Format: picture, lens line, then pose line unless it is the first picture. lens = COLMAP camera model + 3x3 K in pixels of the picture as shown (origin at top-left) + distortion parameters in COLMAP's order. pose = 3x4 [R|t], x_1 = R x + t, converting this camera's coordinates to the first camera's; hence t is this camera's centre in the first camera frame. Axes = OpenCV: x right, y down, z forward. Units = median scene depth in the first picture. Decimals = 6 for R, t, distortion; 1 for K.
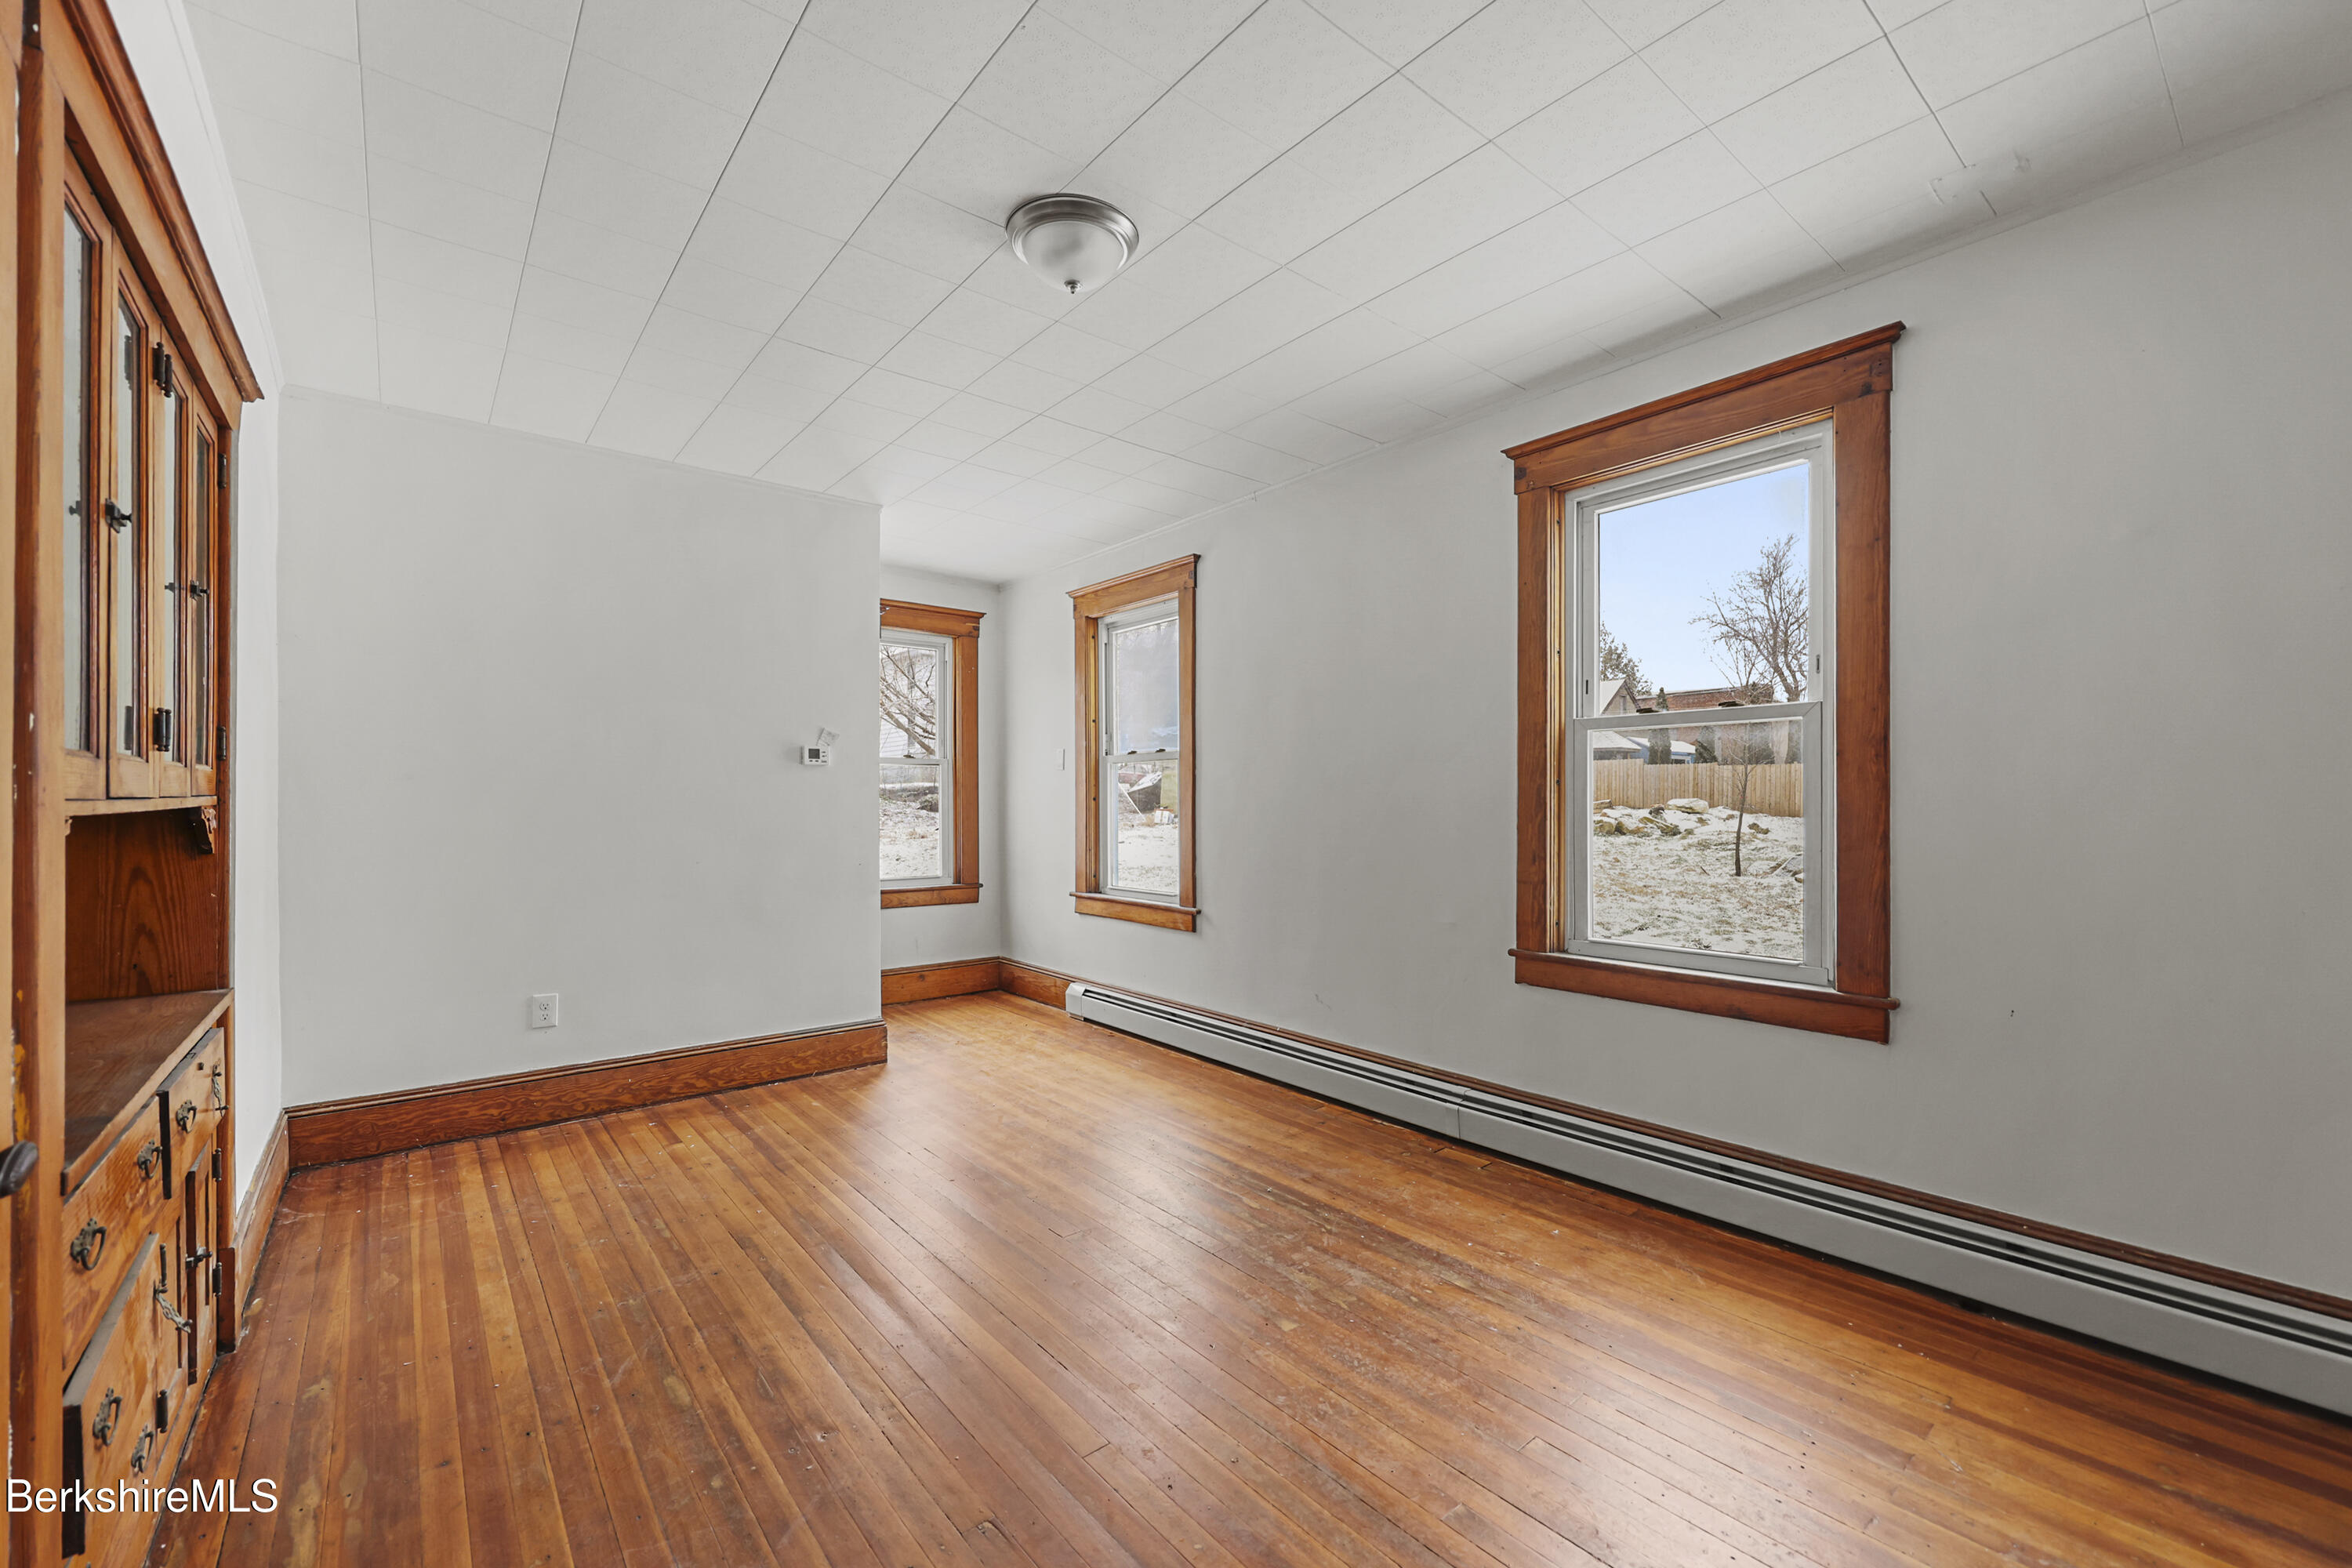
lens RADIAL K [[955.1, 0, 1188.9], [0, 955.1, 809.6], [0, 0, 1]] dist [-0.002723, 0.000900]
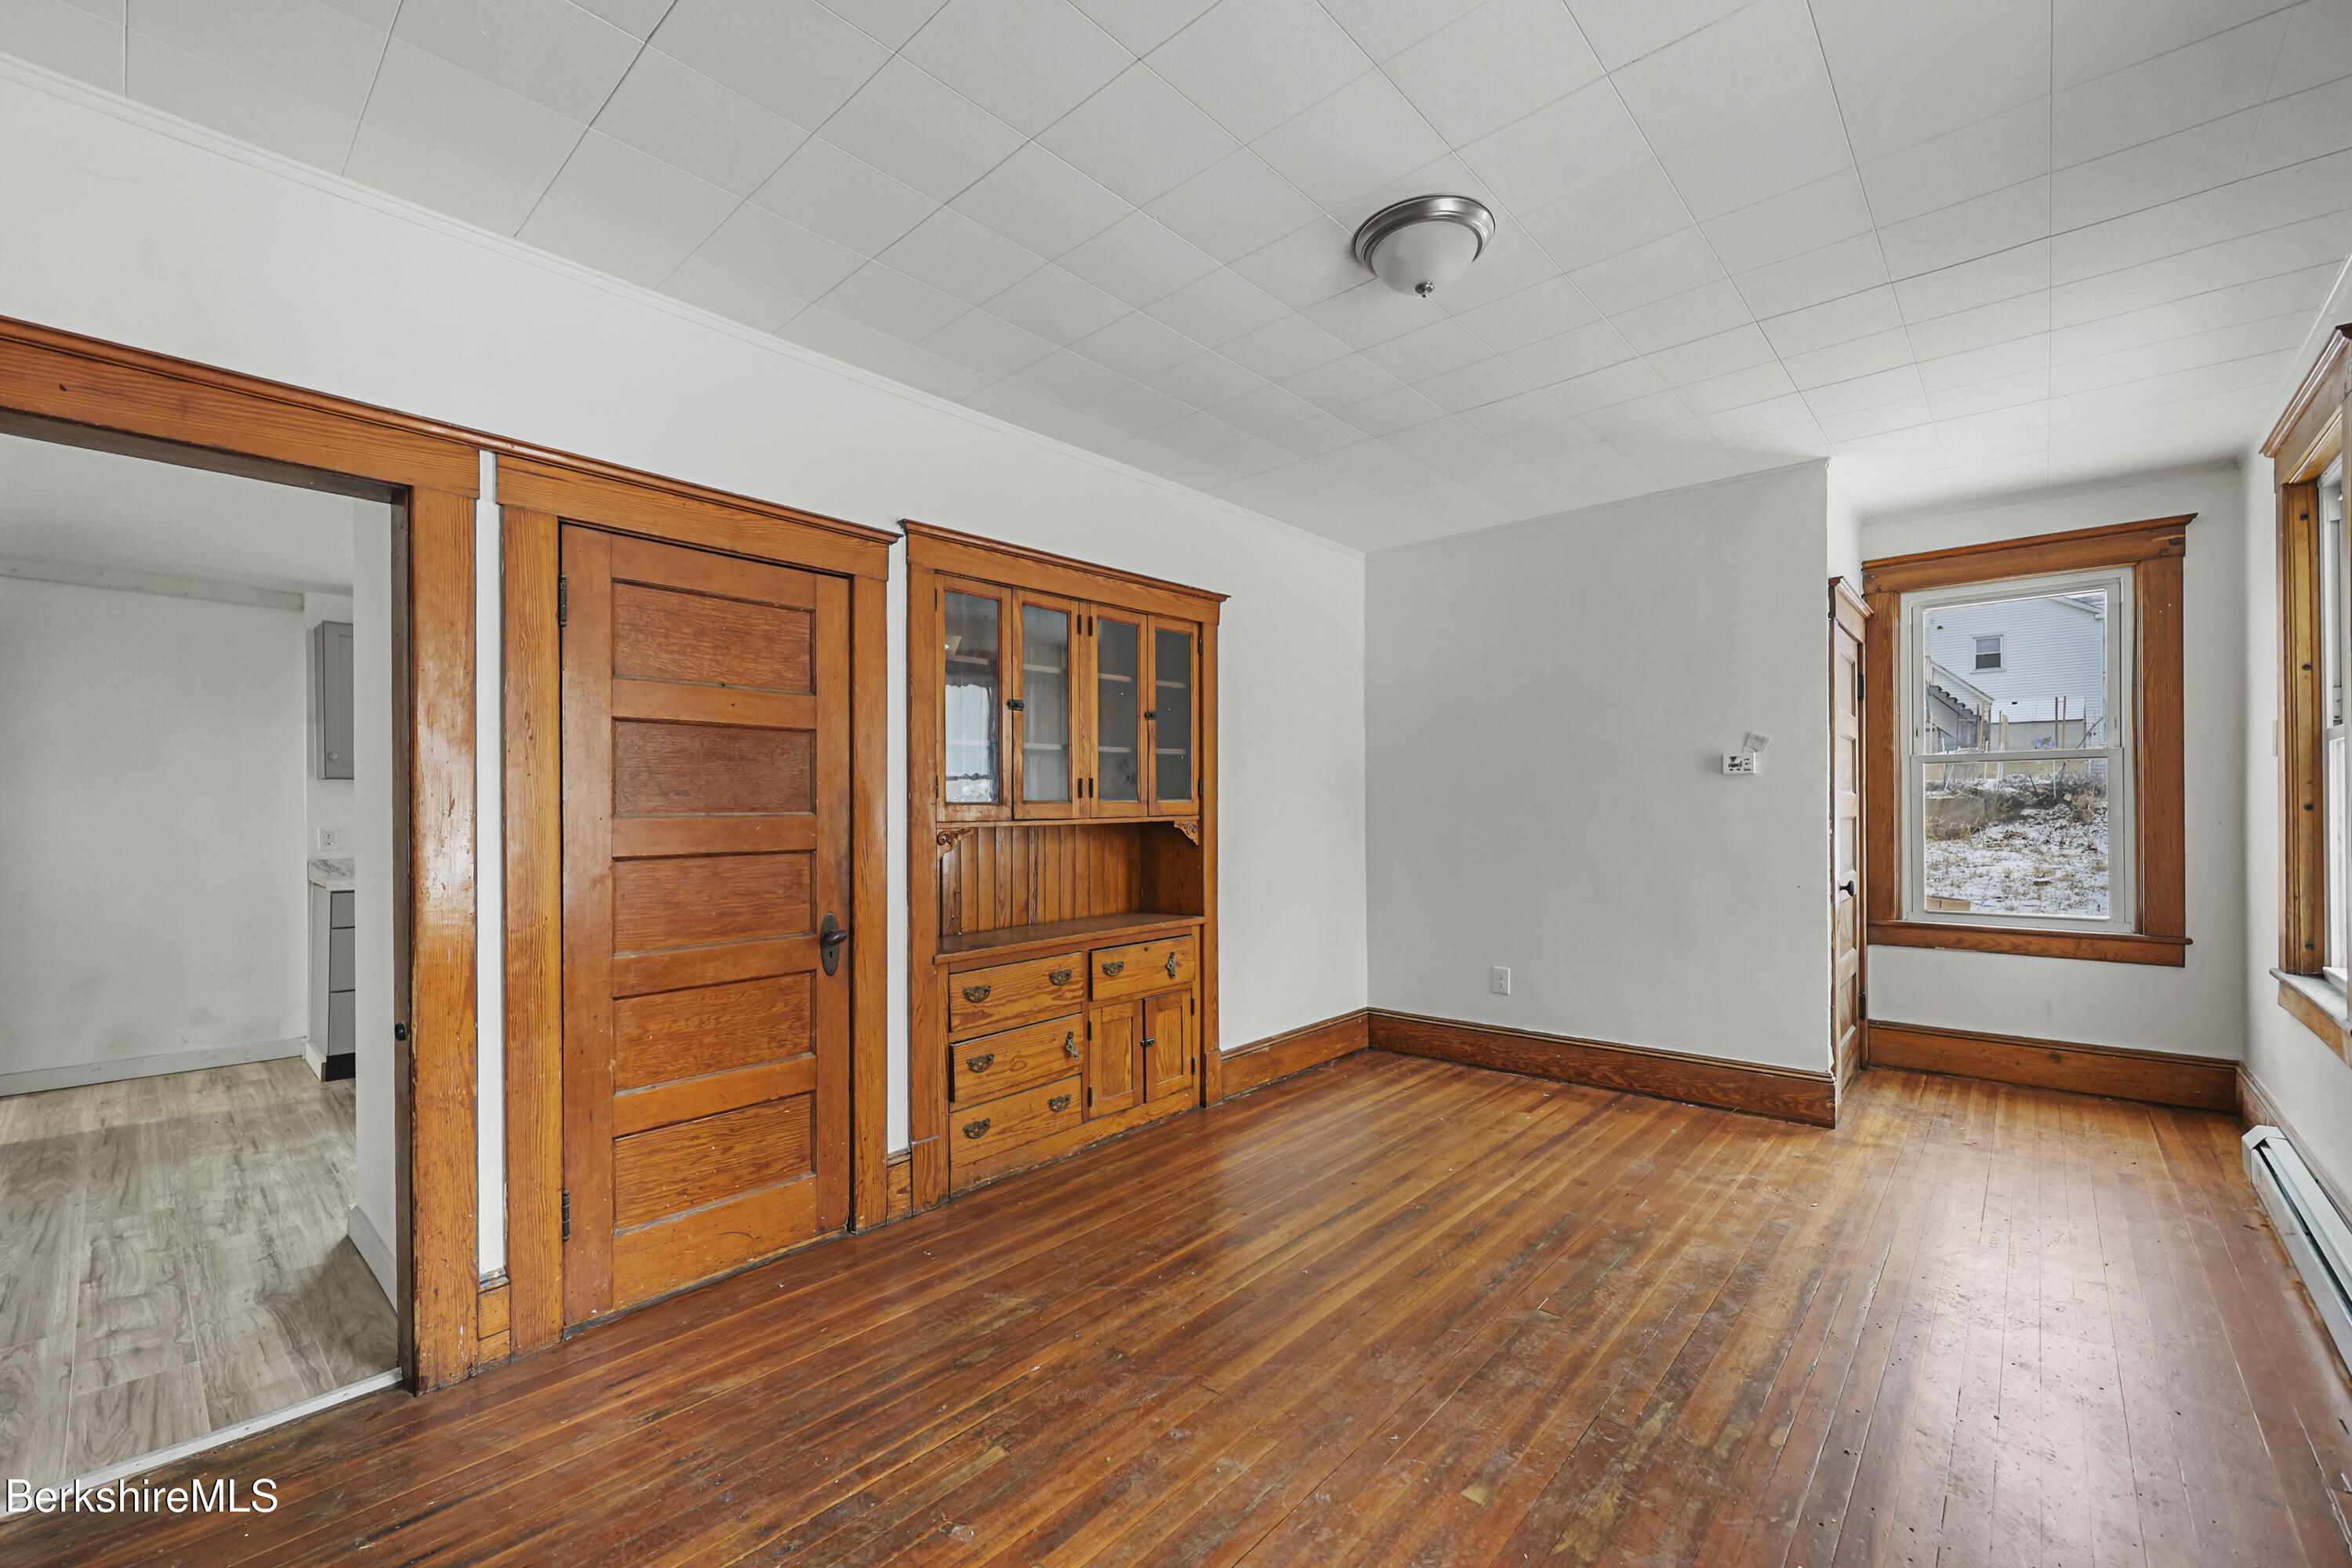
lens RADIAL K [[955.1, 0, 1180.1], [0, 955.1, 811.3], [0, 0, 1]] dist [-0.002723, 0.000900]
pose [[0.149706, -0.001338, -0.988730, 0.584539], [0.000217, 0.999999, -0.001320, -0.012971], [0.988730, -0.000016, 0.149706, 0.446996]]
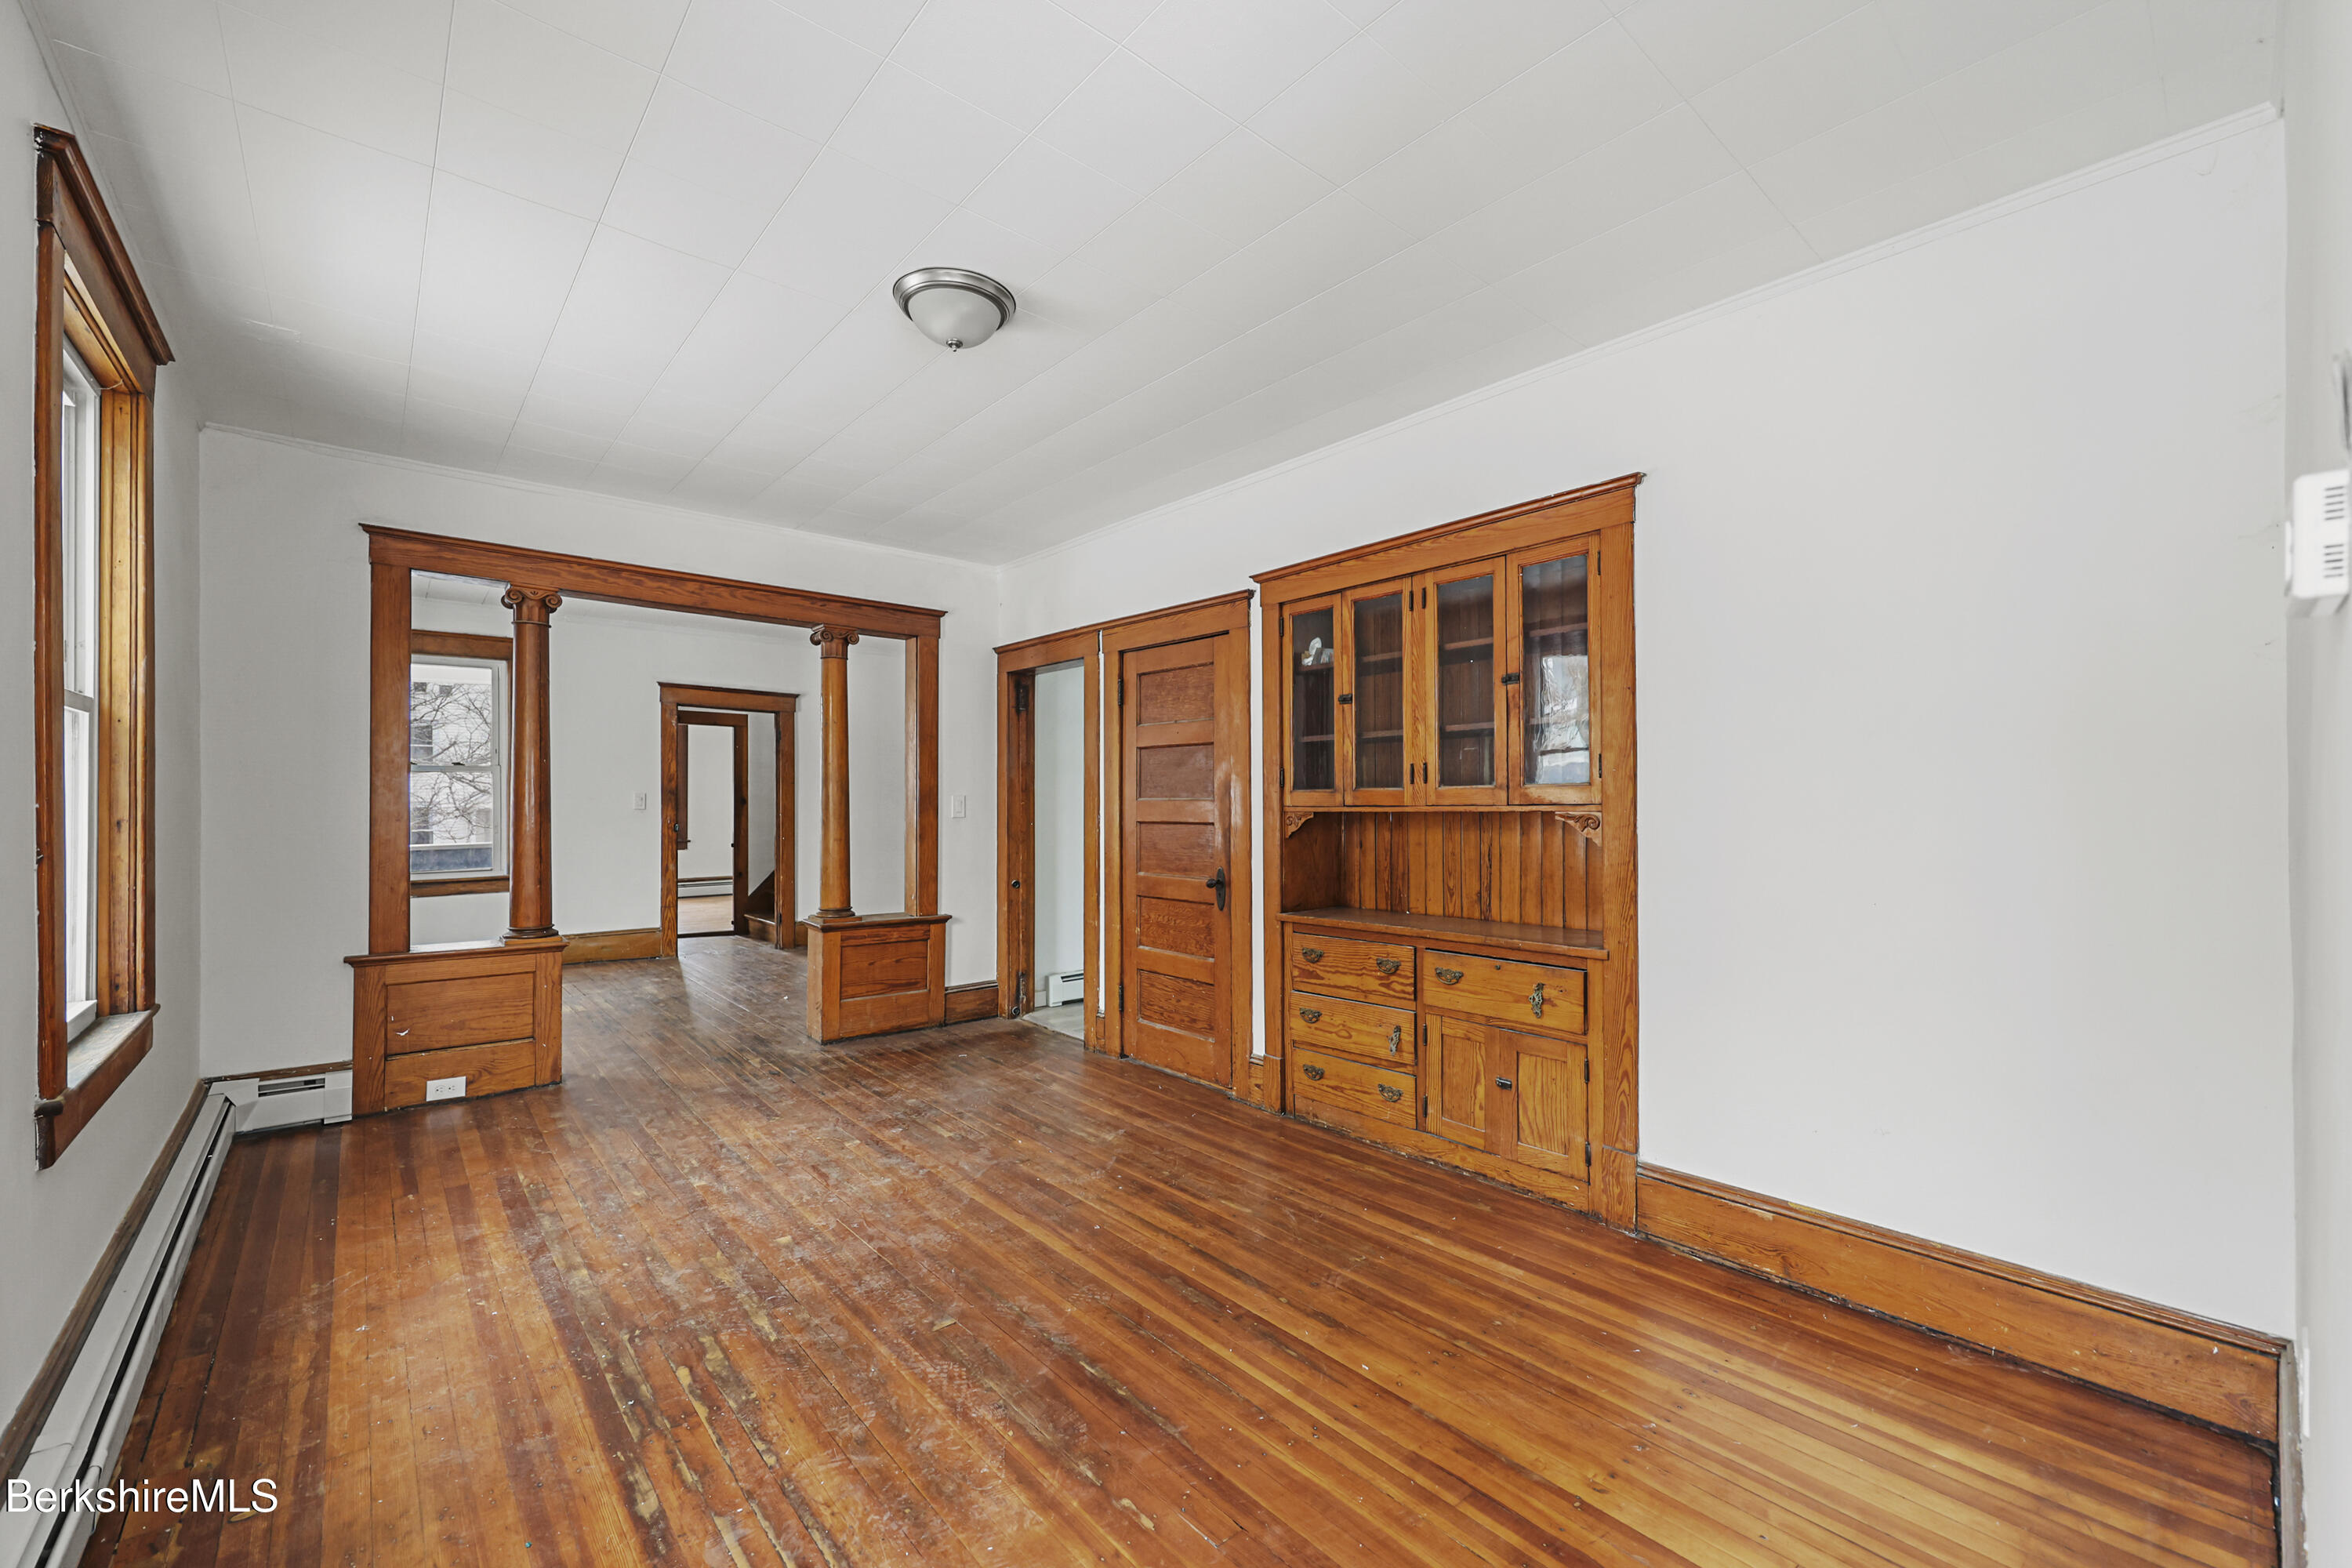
lens RADIAL K [[955.1, 0, 1190.2], [0, 955.1, 795.6], [0, 0, 1]] dist [-0.002723, 0.000900]
pose [[-0.999479, 0.001383, -0.032244, -0.262182], [0.001243, 0.999990, 0.004354, -0.022252], [0.032249, 0.004312, -0.999471, 1.552137]]
